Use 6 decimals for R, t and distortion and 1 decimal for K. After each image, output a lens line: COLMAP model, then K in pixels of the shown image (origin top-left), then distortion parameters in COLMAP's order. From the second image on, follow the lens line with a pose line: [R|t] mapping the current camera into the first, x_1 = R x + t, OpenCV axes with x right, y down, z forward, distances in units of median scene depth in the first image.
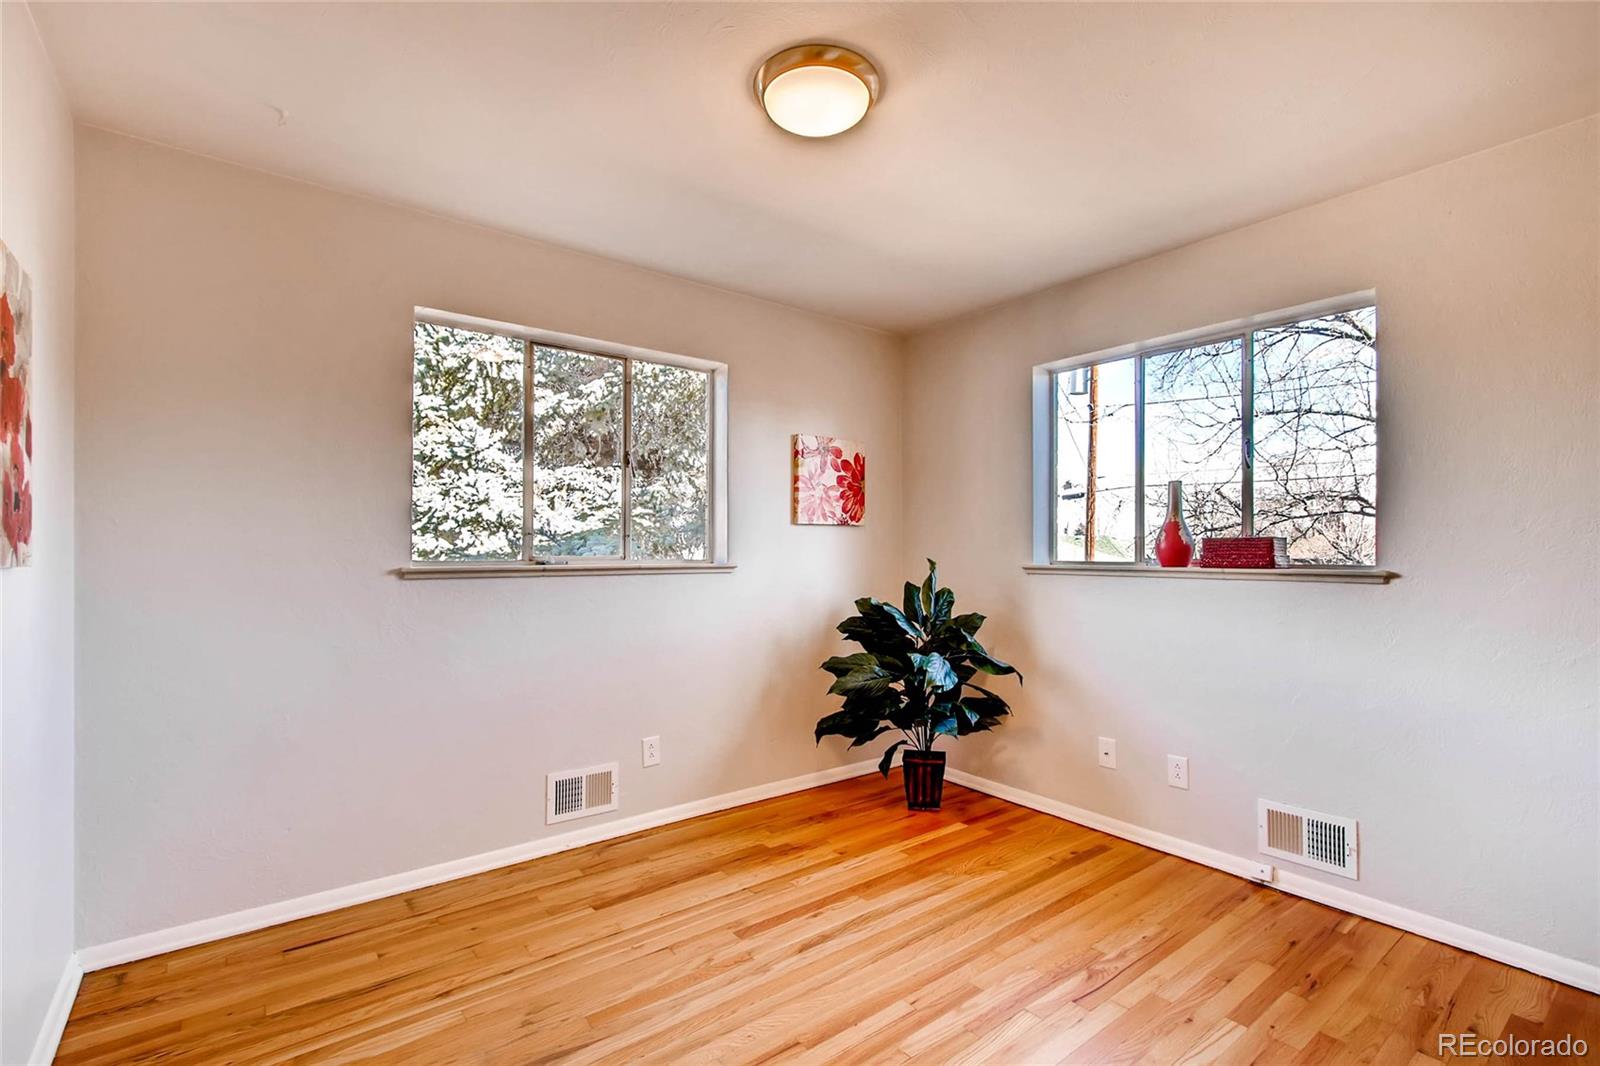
lens RADIAL K [[739.8, 0, 808.4], [0, 739.8, 539.1], [0, 0, 1]] dist [0.001426, -0.000632]
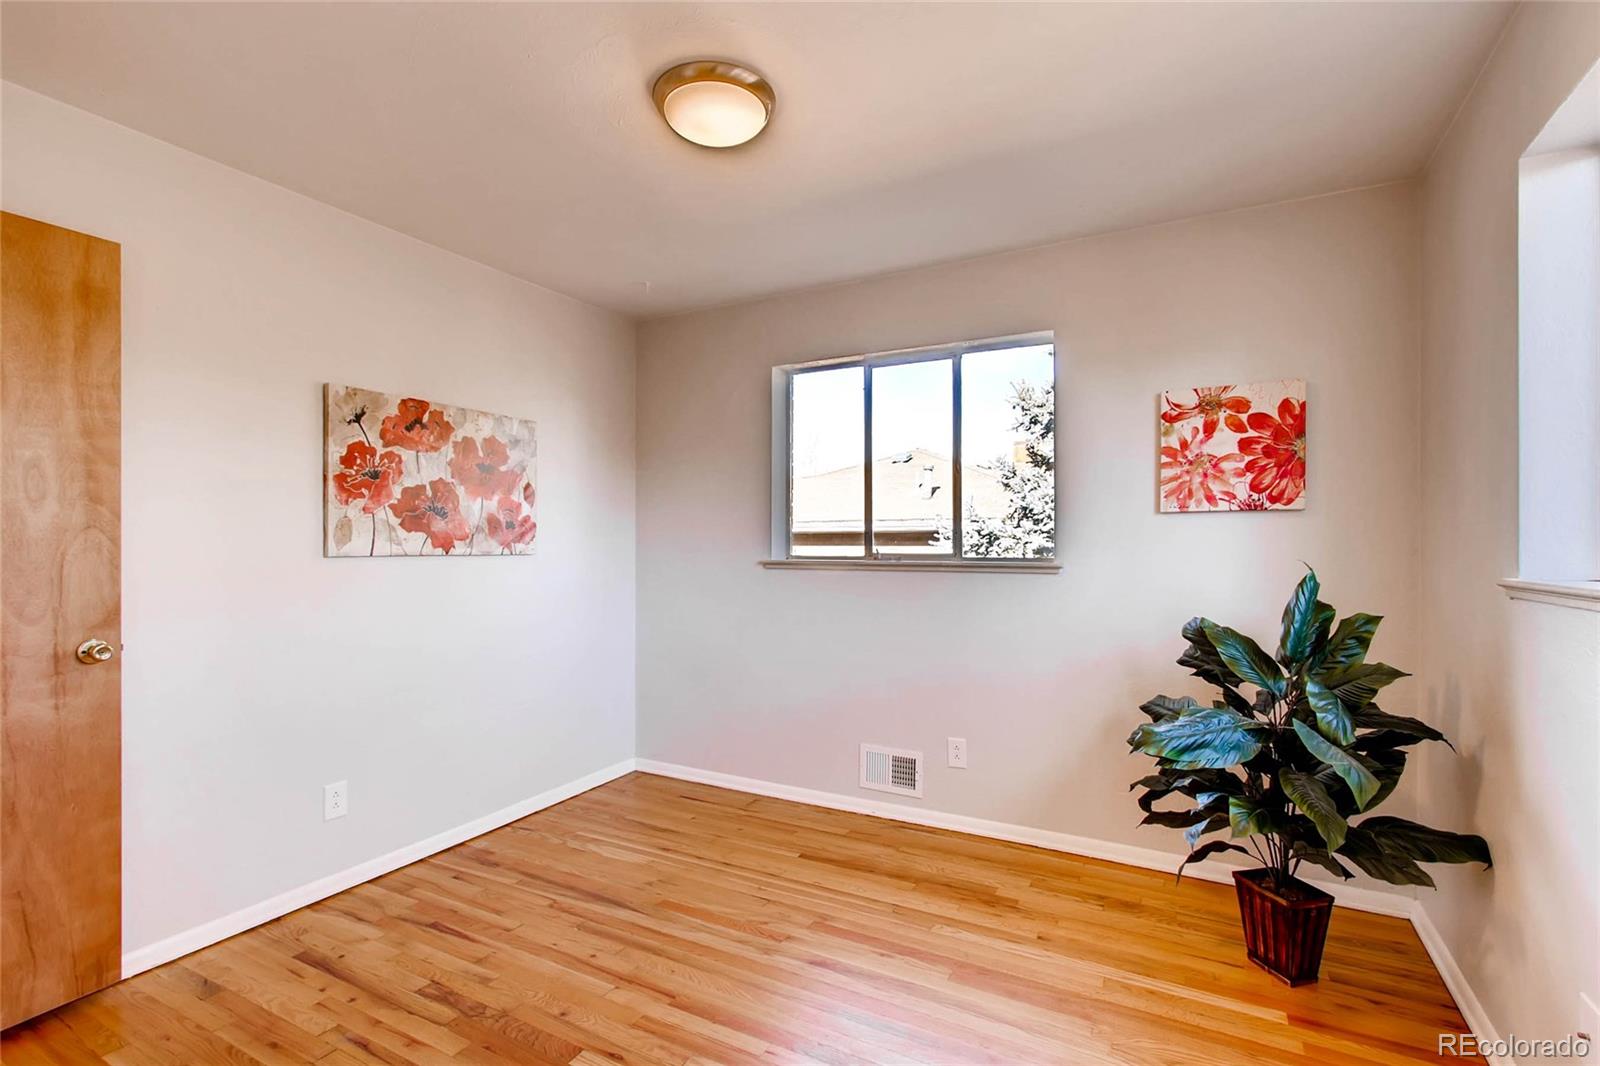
lens RADIAL K [[739.8, 0, 806.5], [0, 739.8, 541.4], [0, 0, 1]] dist [0.001426, -0.000632]
pose [[0.385526, -0.011836, -0.922621, 0.638541], [0.009639, 0.999915, -0.008800, 0.014149], [0.922646, -0.005500, 0.385608, 0.456488]]
